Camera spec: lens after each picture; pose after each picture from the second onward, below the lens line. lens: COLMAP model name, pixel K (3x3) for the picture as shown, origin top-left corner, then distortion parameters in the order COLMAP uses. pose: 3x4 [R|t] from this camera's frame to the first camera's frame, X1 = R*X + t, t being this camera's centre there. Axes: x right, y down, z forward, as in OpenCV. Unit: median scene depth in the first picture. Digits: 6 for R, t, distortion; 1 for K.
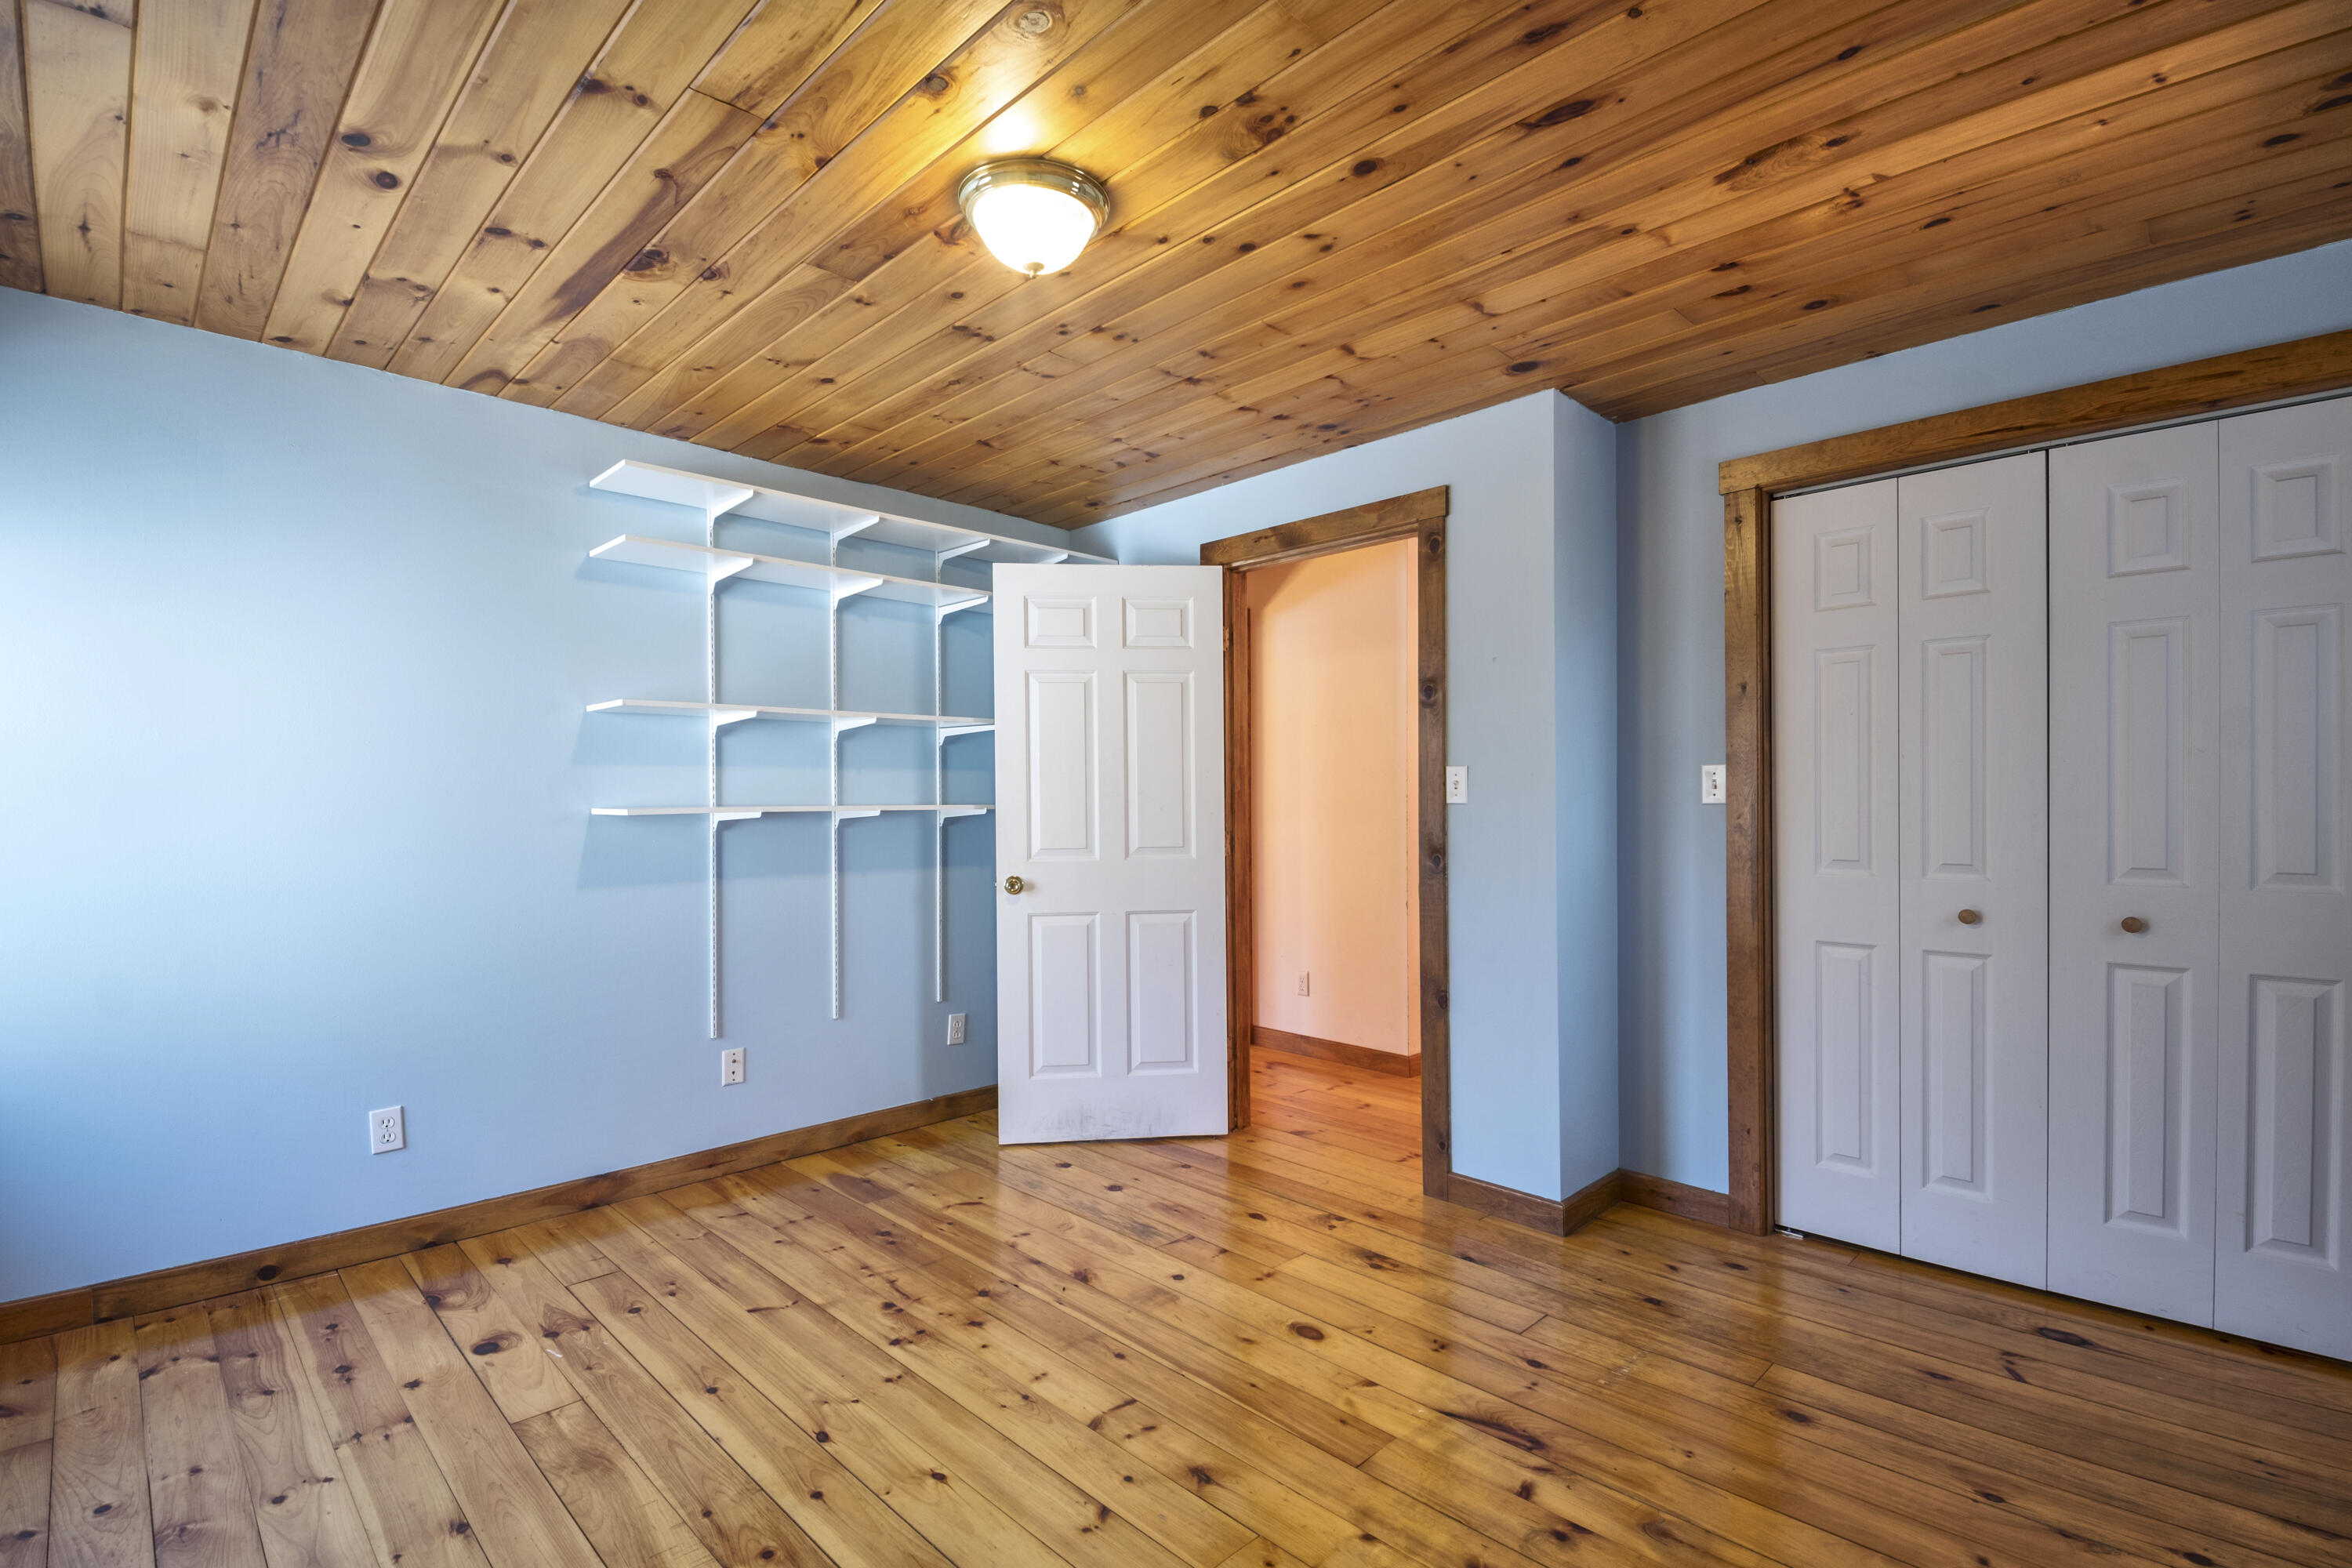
lens RADIAL K [[1074.8, 0, 1172.2], [0, 1074.8, 799.3], [0, 0, 1]] dist [0.039755, -0.028957]
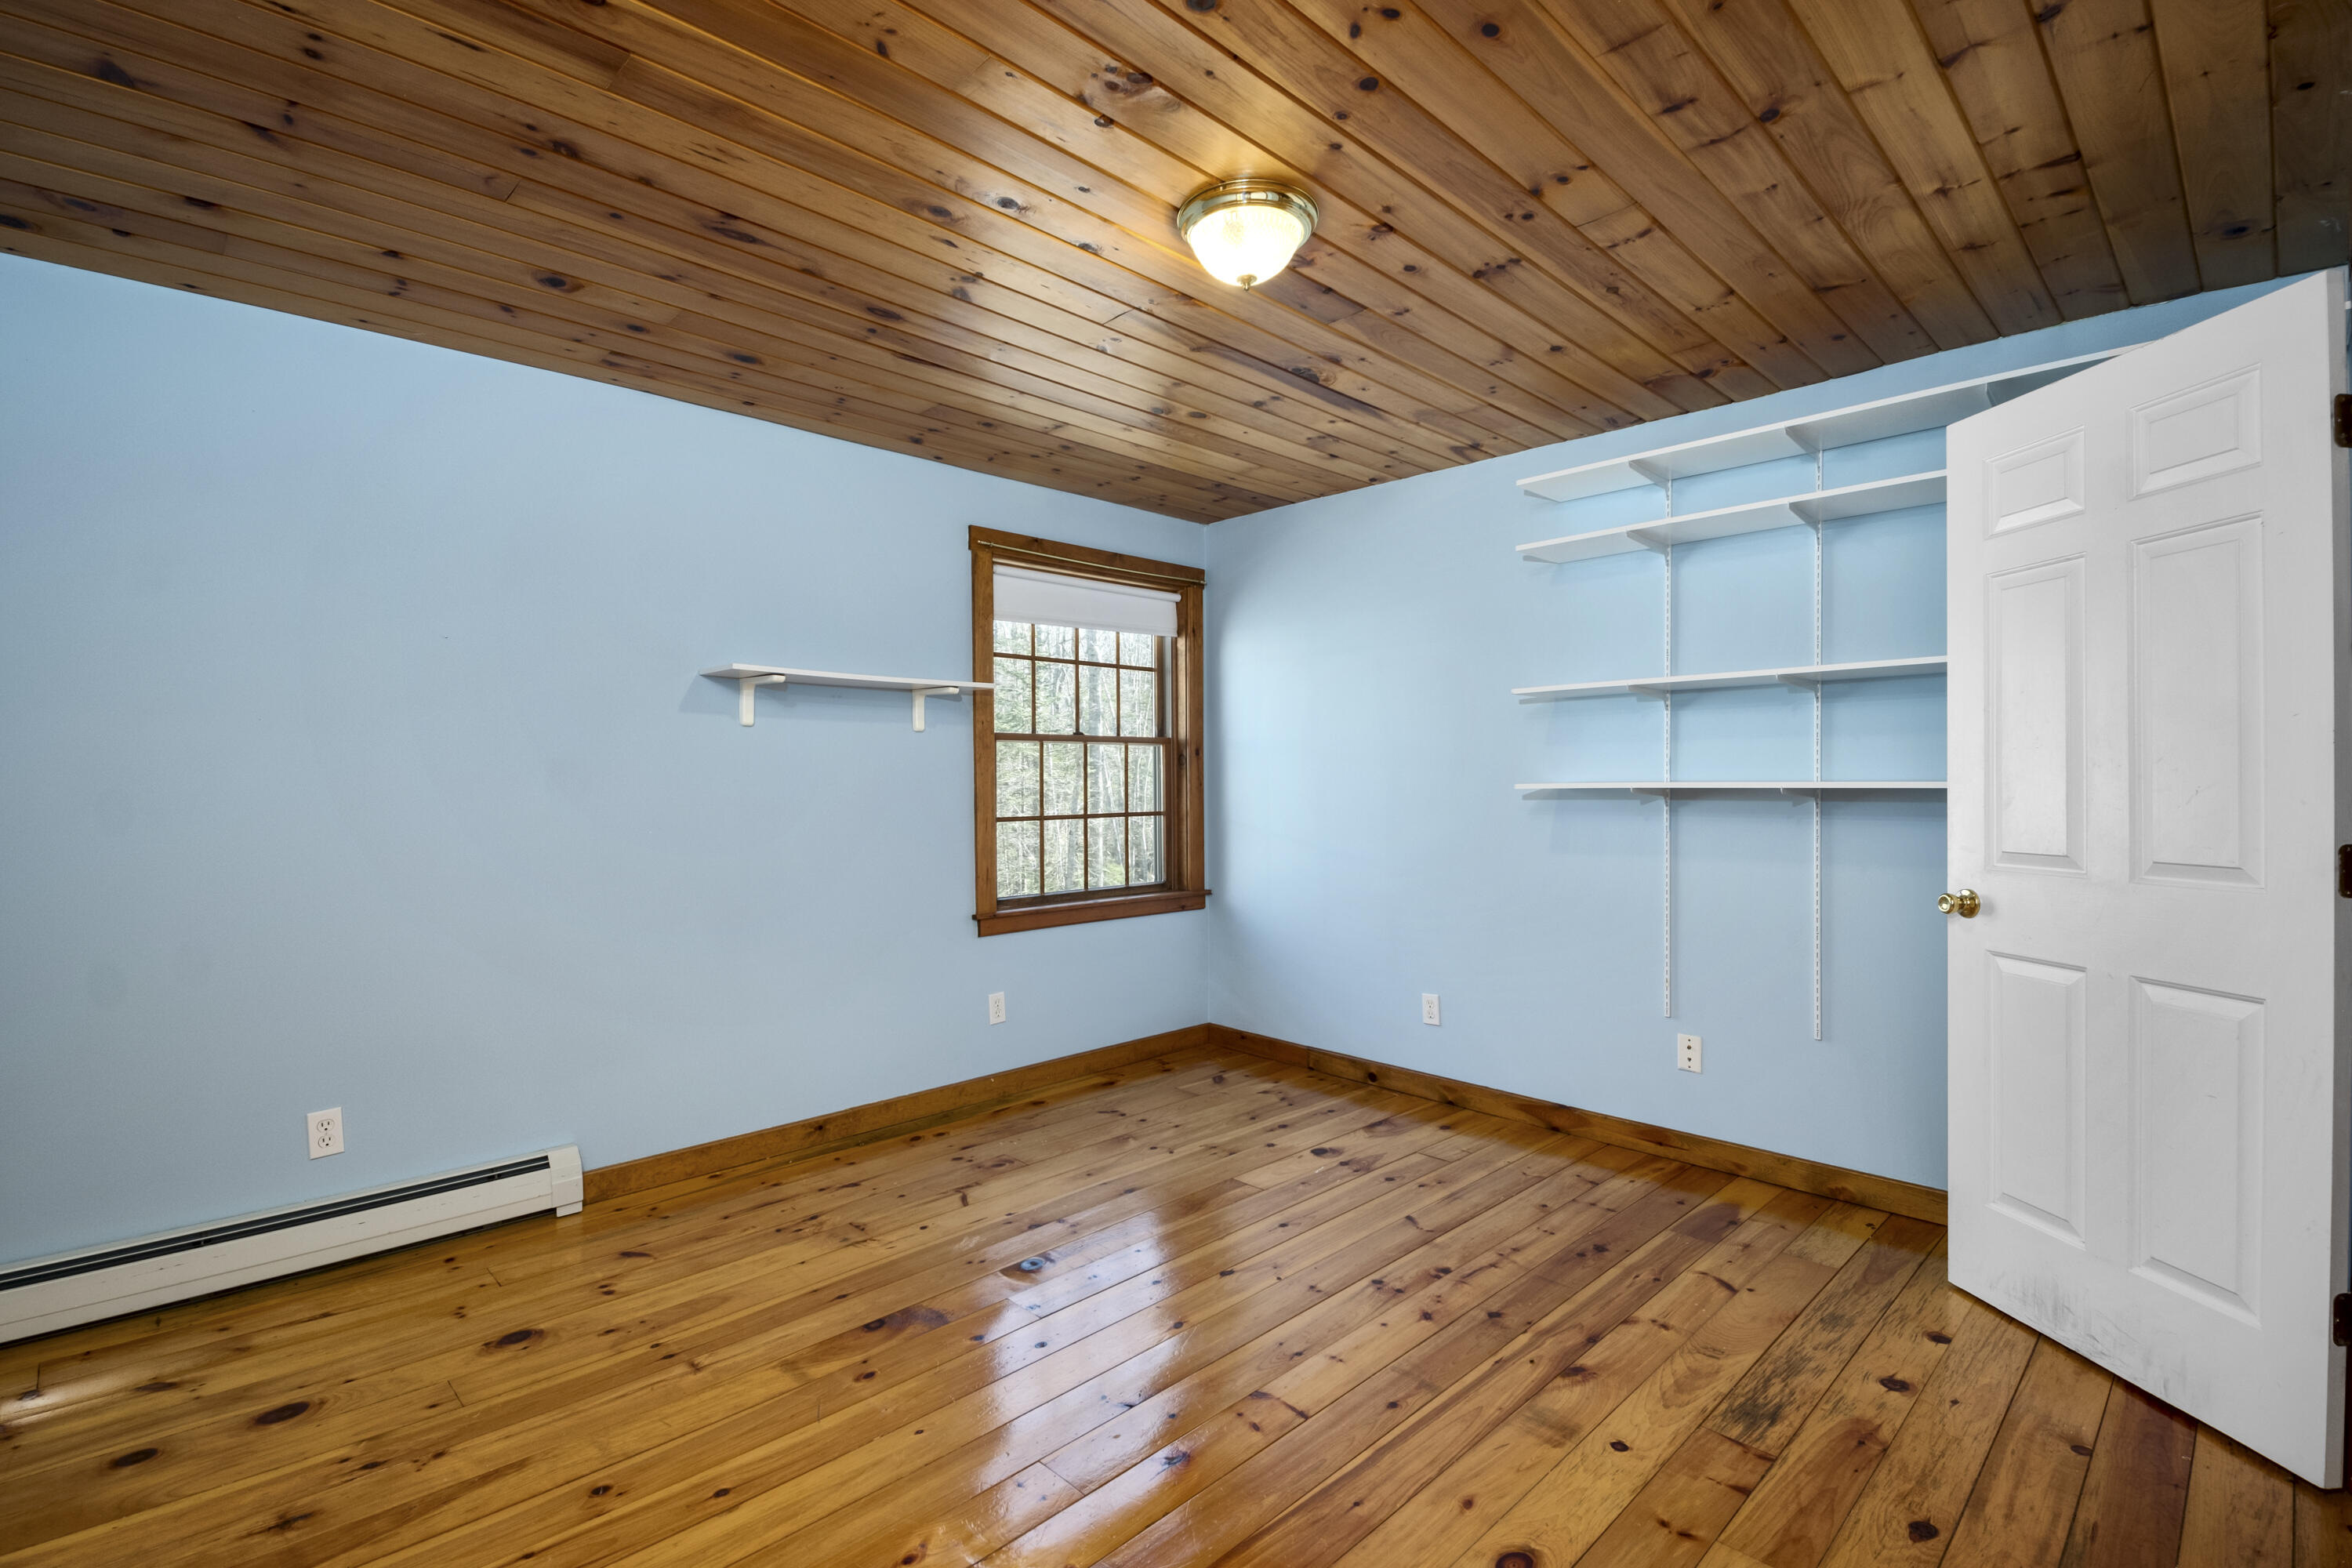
lens RADIAL K [[1082.3, 0, 1185.2], [0, 1082.3, 783.9], [0, 0, 1]] dist [0.039549, -0.037492]
pose [[0.000865, 0.006954, -0.999975, 0.697405], [0.005993, 0.999958, 0.006959, -0.001985], [0.999982, -0.005999, 0.000824, 0.689666]]
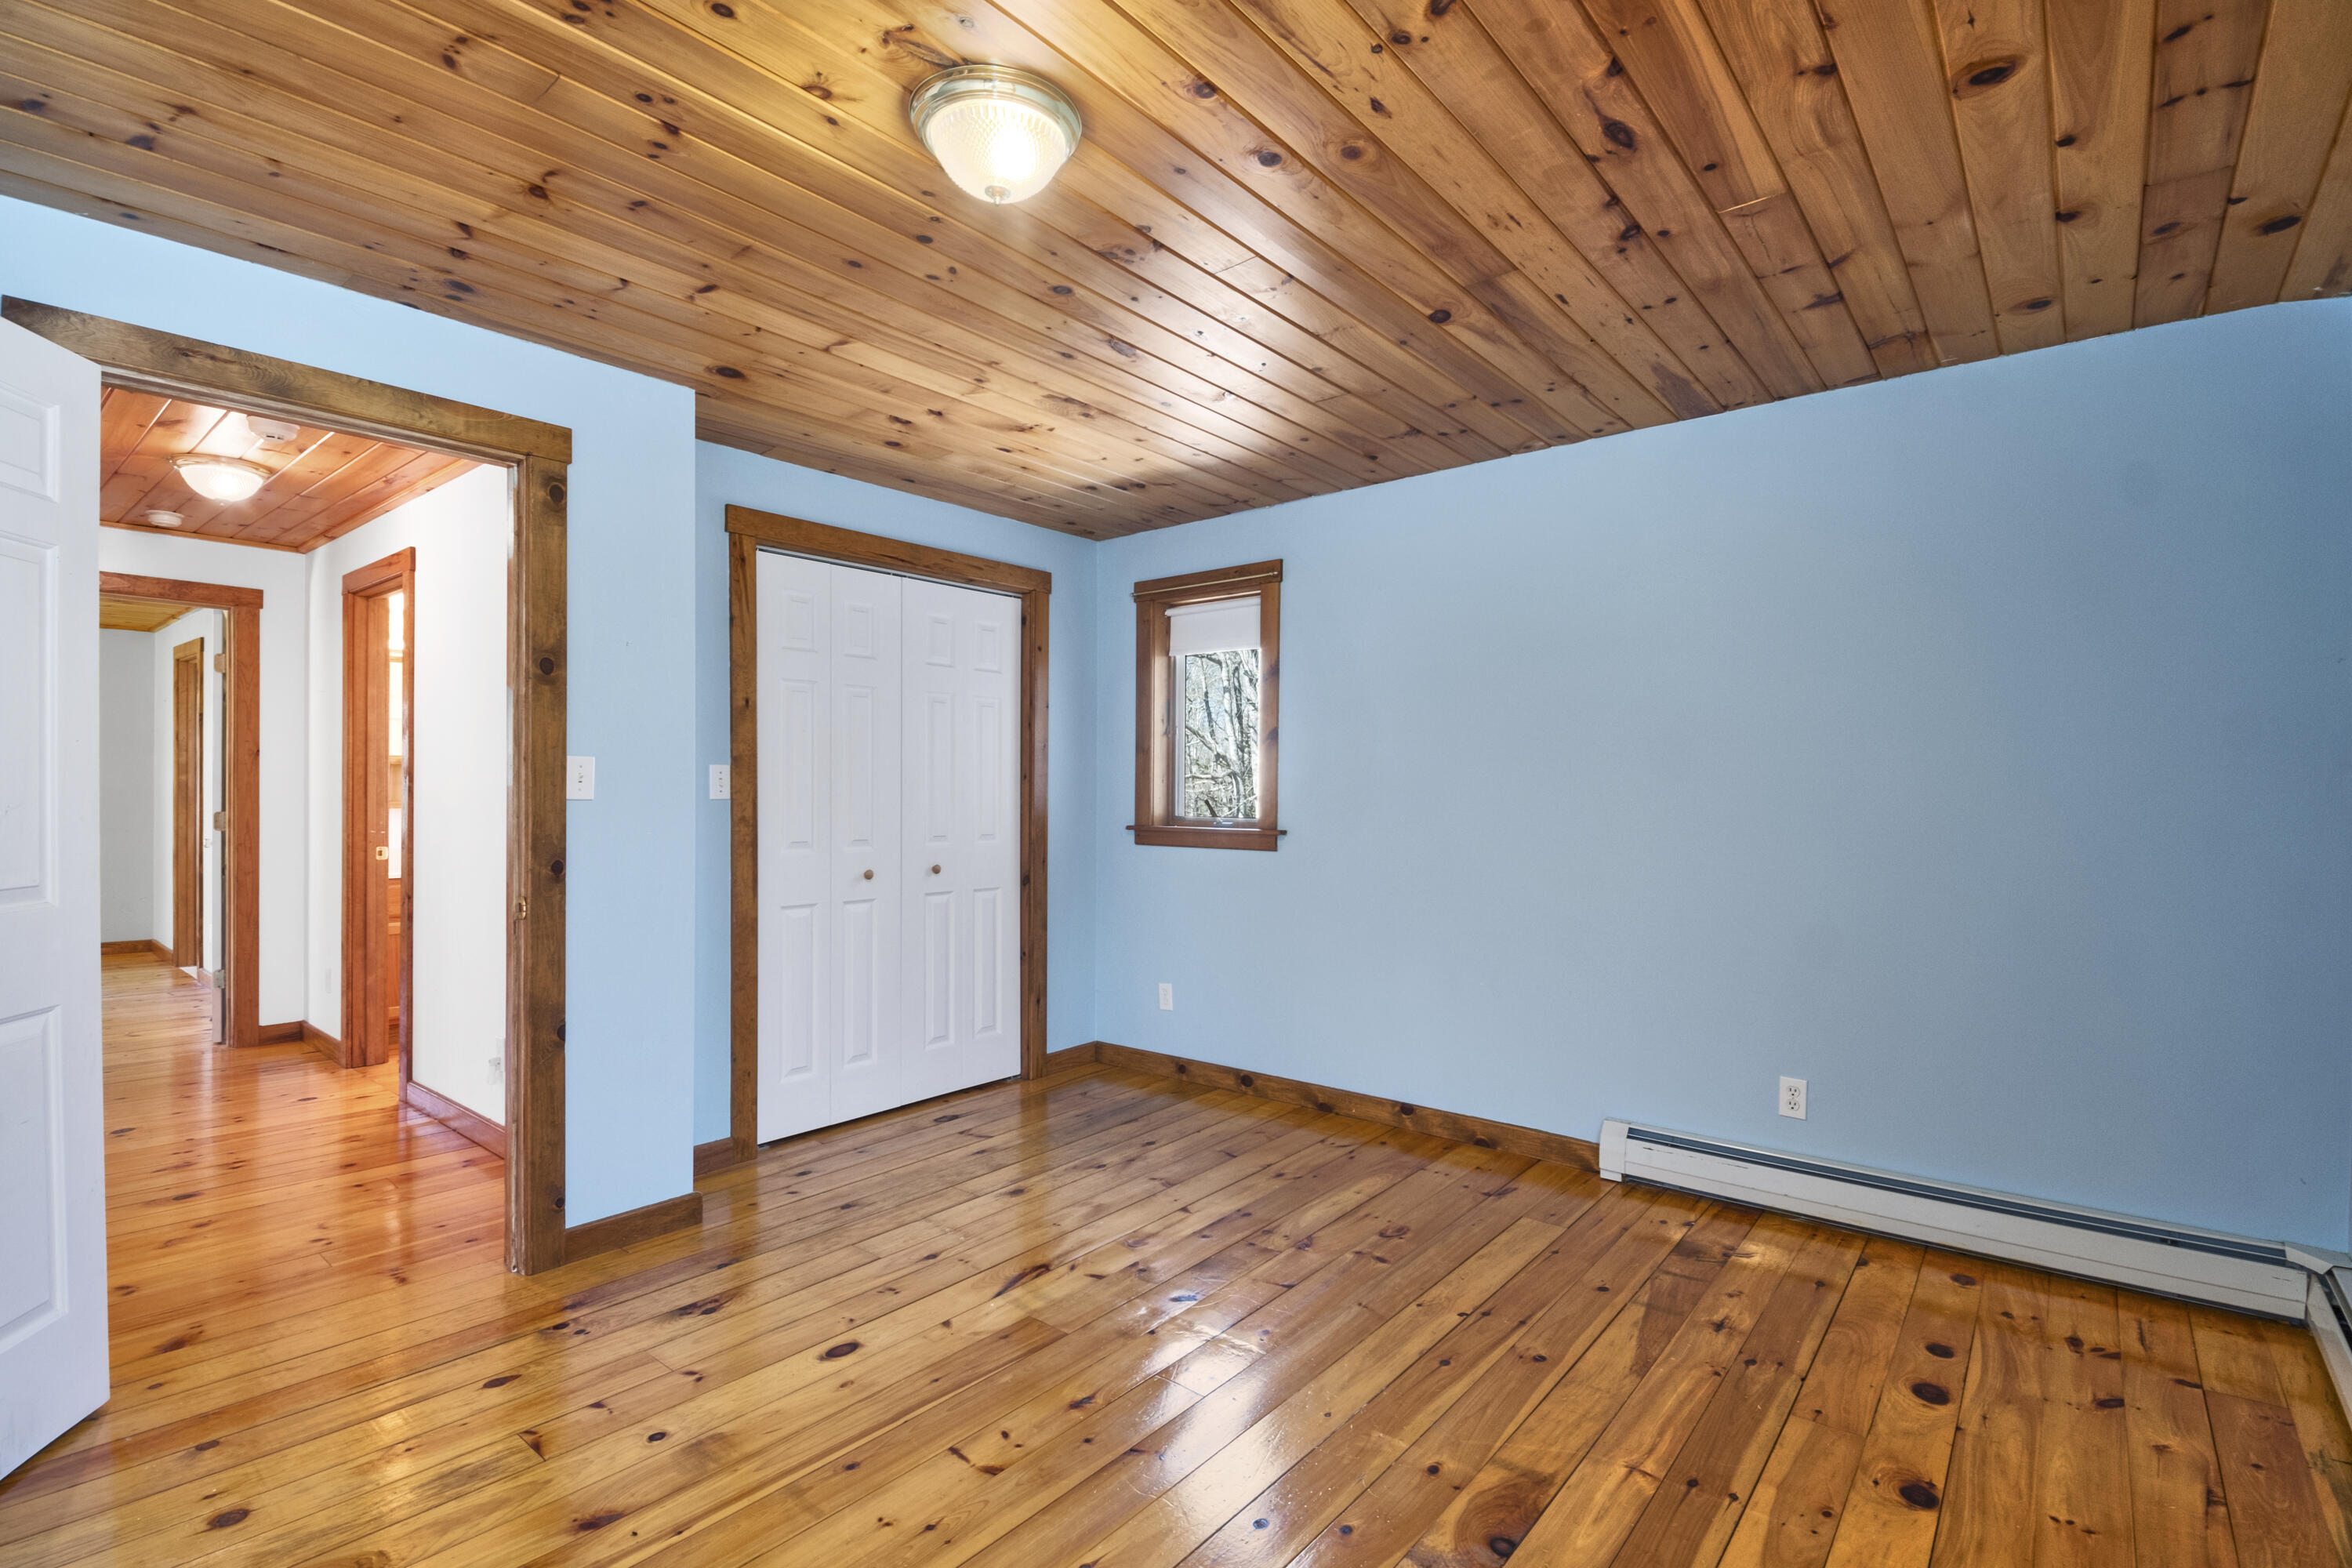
lens RADIAL K [[1082.3, 0, 1185.2], [0, 1082.3, 783.9], [0, 0, 1]] dist [0.039549, -0.037492]
pose [[-0.099386, 0.012466, 0.994971, -0.756828], [-0.003680, 0.999910, -0.012895, 0.001082], [-0.995042, -0.004943, -0.099331, 0.689443]]
